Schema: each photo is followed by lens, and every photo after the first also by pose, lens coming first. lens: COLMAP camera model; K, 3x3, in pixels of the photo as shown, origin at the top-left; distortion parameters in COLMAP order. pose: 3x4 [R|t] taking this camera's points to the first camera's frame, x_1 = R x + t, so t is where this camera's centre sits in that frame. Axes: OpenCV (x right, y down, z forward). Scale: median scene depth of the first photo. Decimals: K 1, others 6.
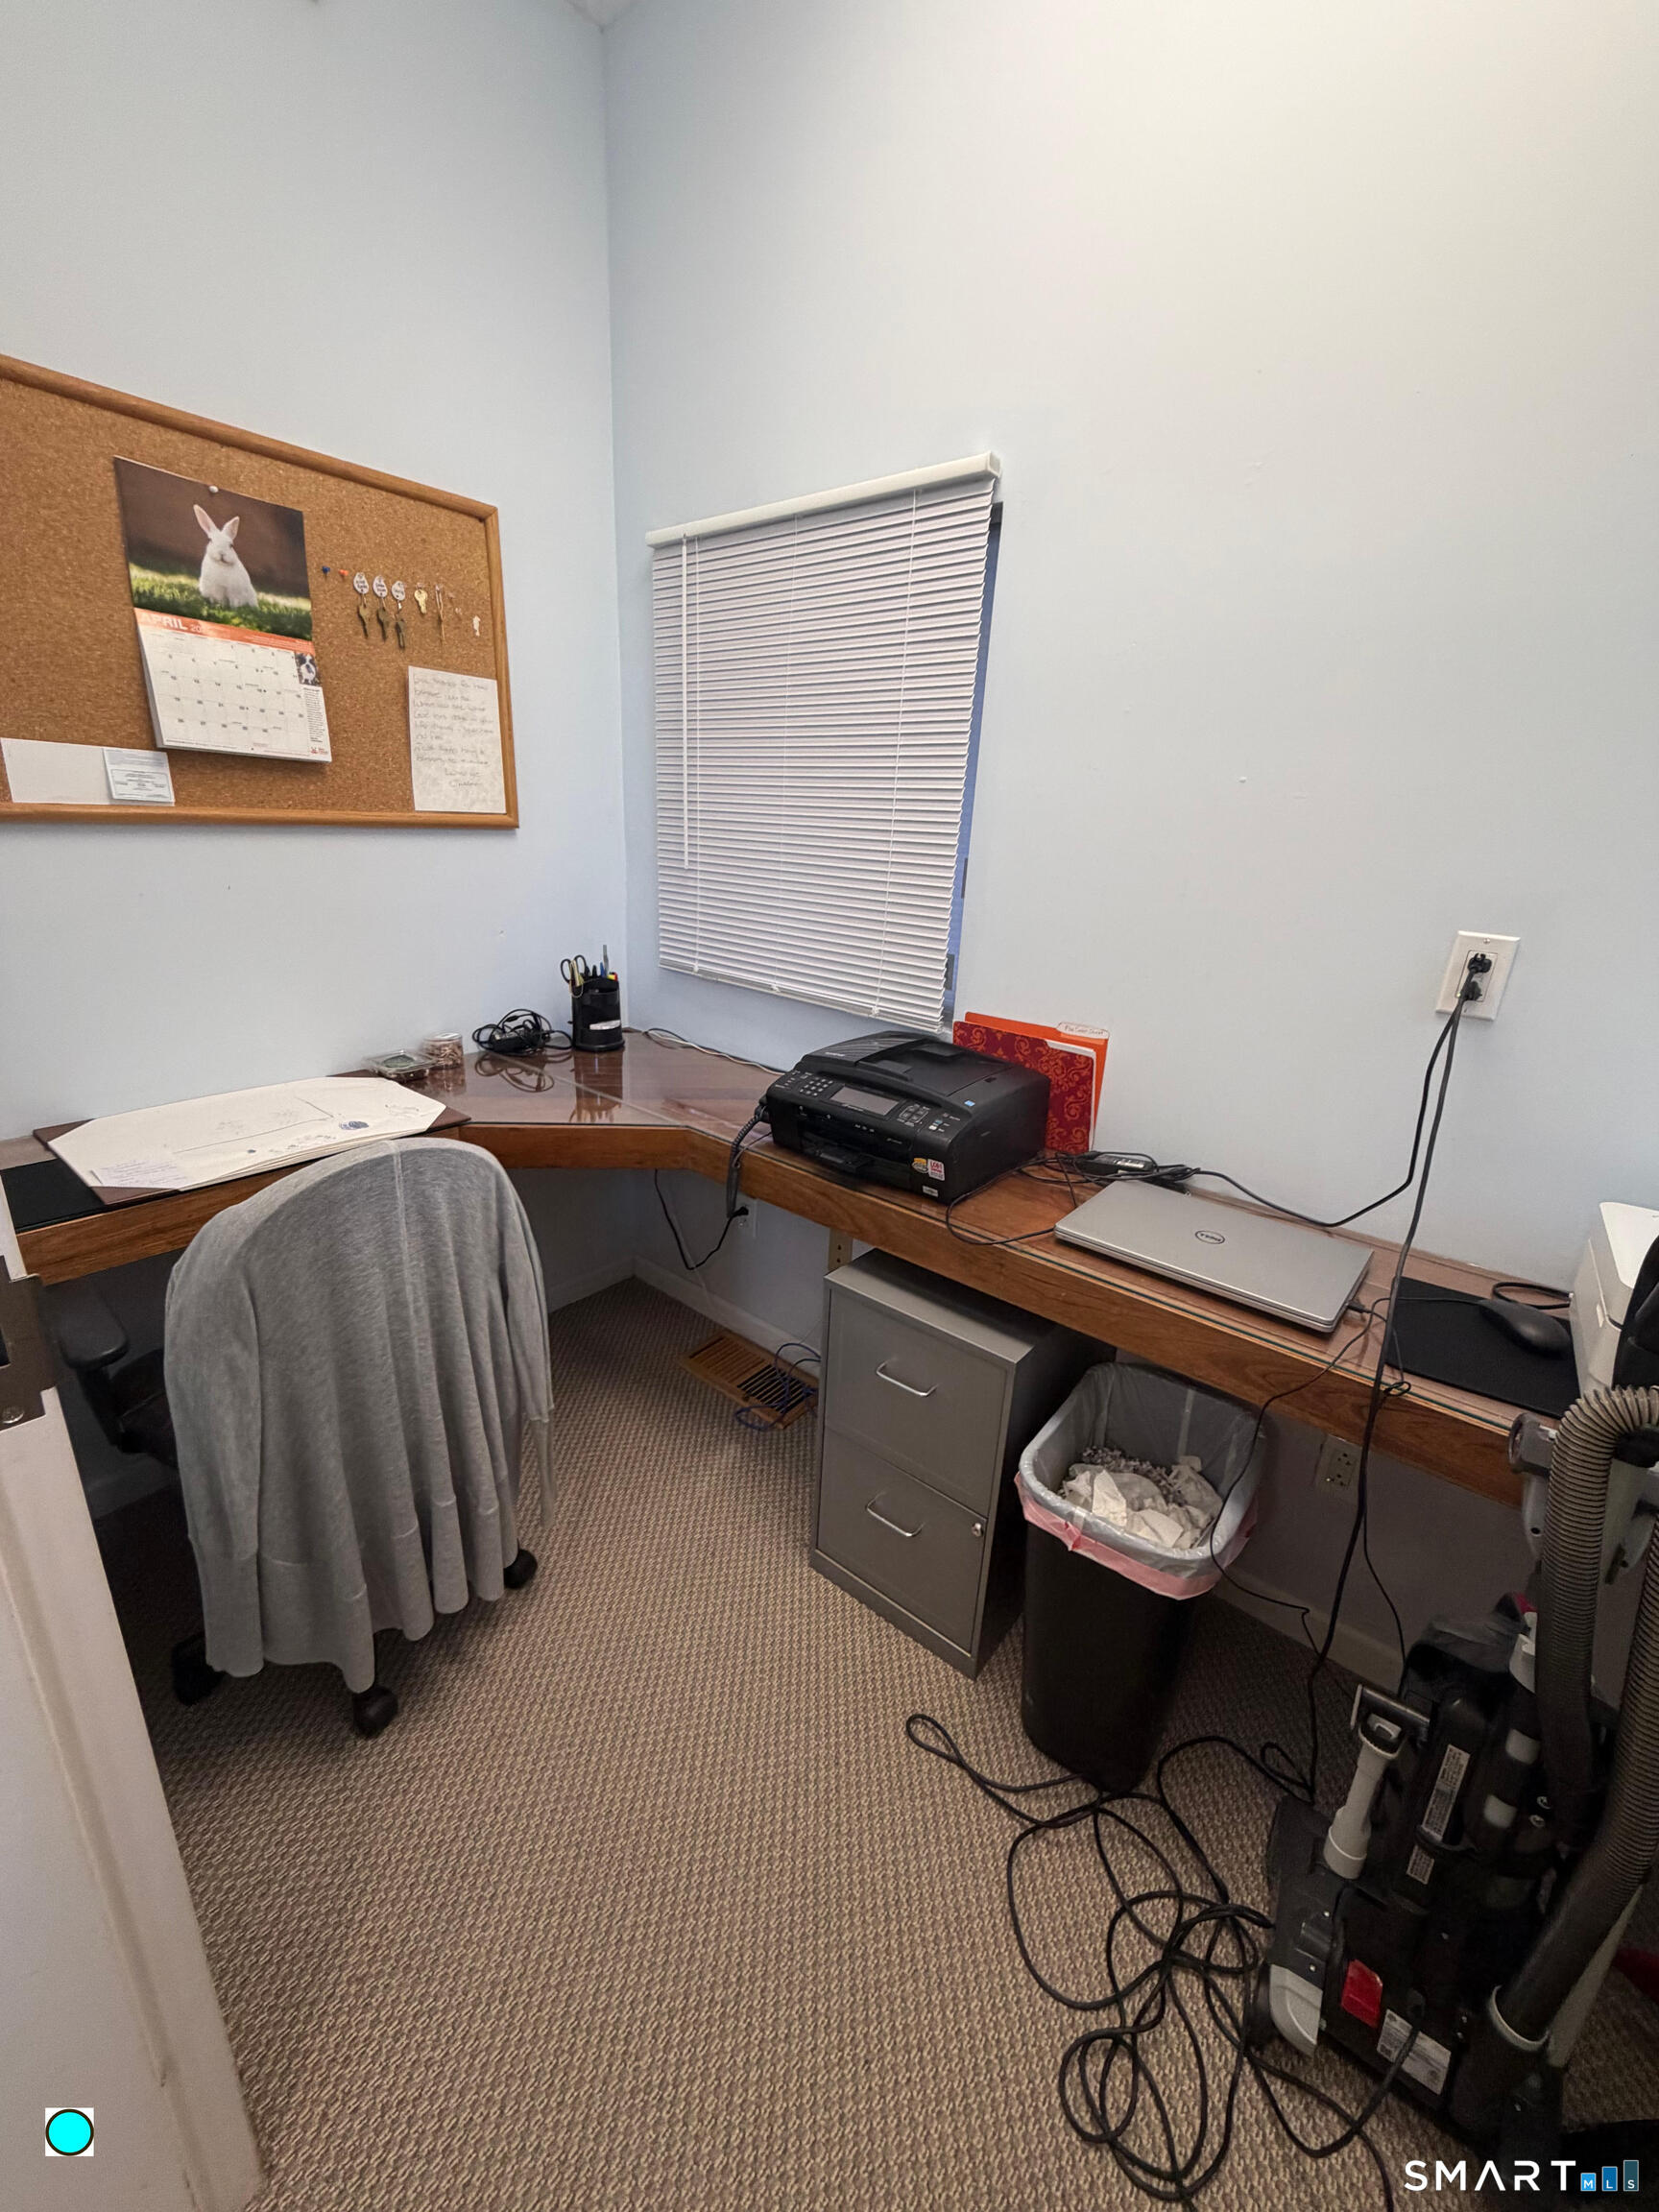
lens RADIAL K [[877.8, 0, 839.0], [0, 877.8, 1099.5], [0, 0, 1]] dist [-0.002908, 0.001046]
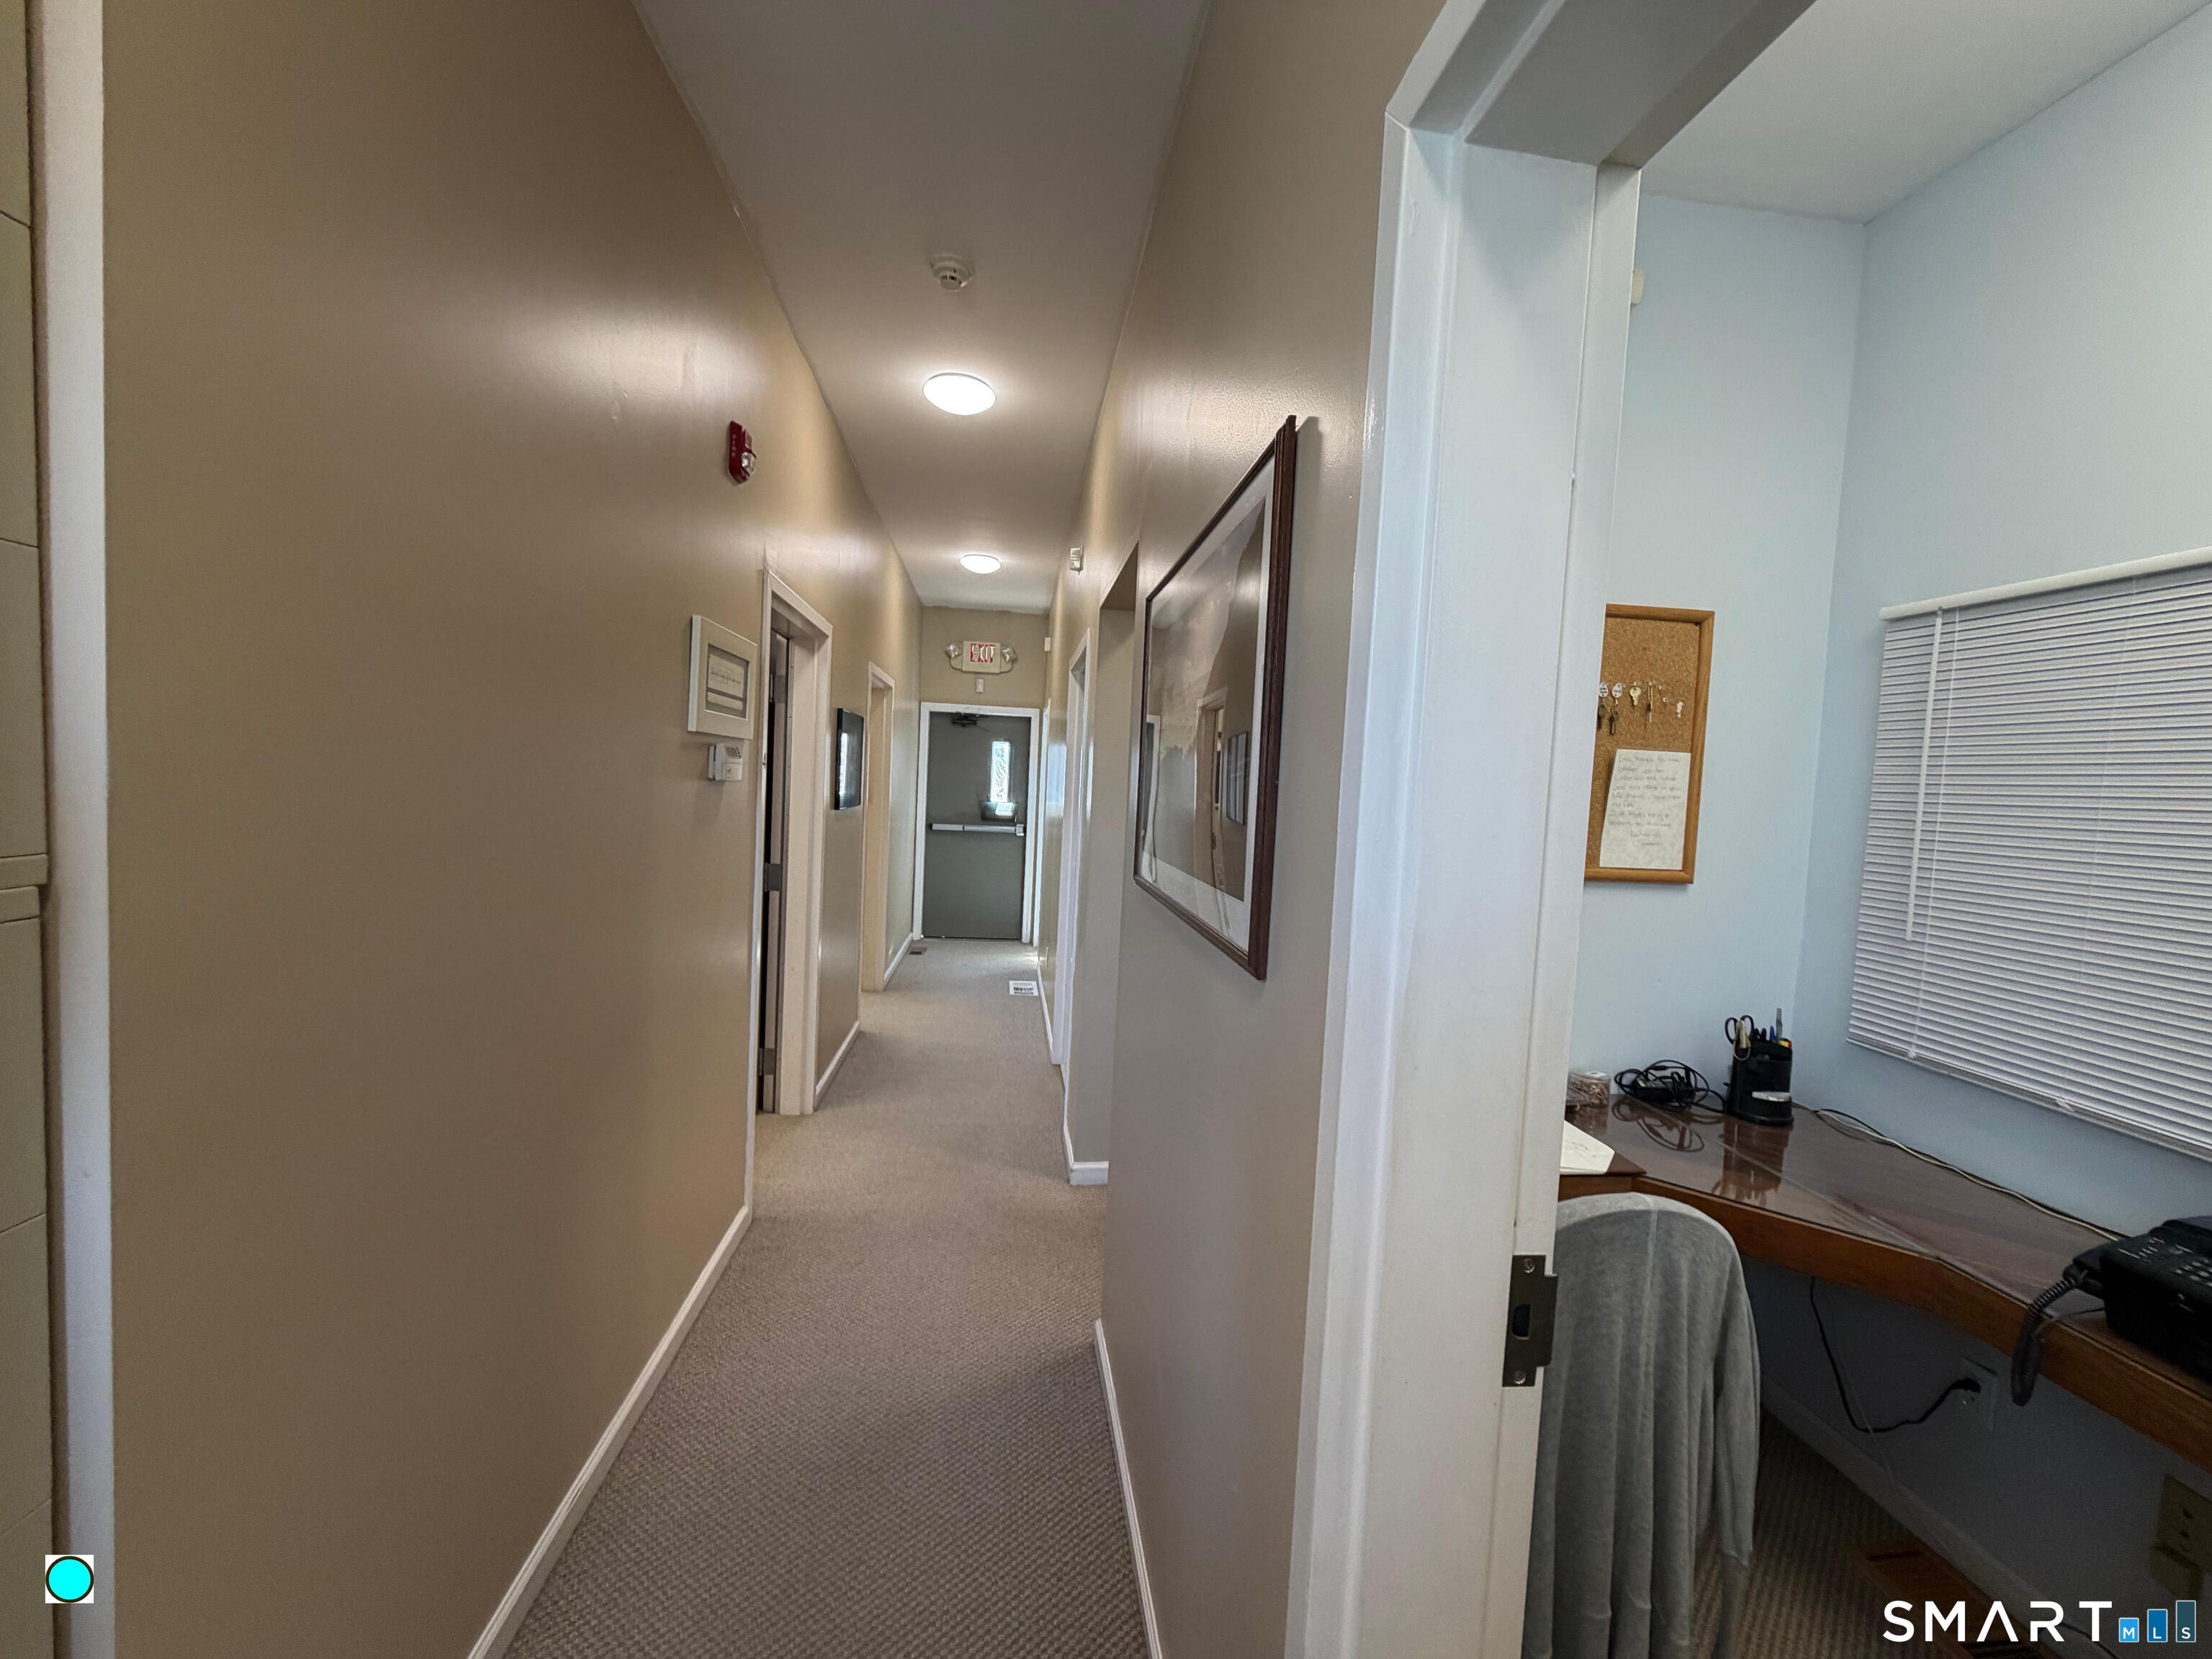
lens RADIAL K [[877.8, 0, 1105.1], [0, 877.8, 829.0], [0, 0, 1]] dist [-0.002908, 0.001046]
pose [[0.715646, 0.025287, -0.698005, -0.152941], [-0.229465, 0.952387, -0.200761, -0.007768], [0.659695, 0.303842, 0.687374, -0.188967]]
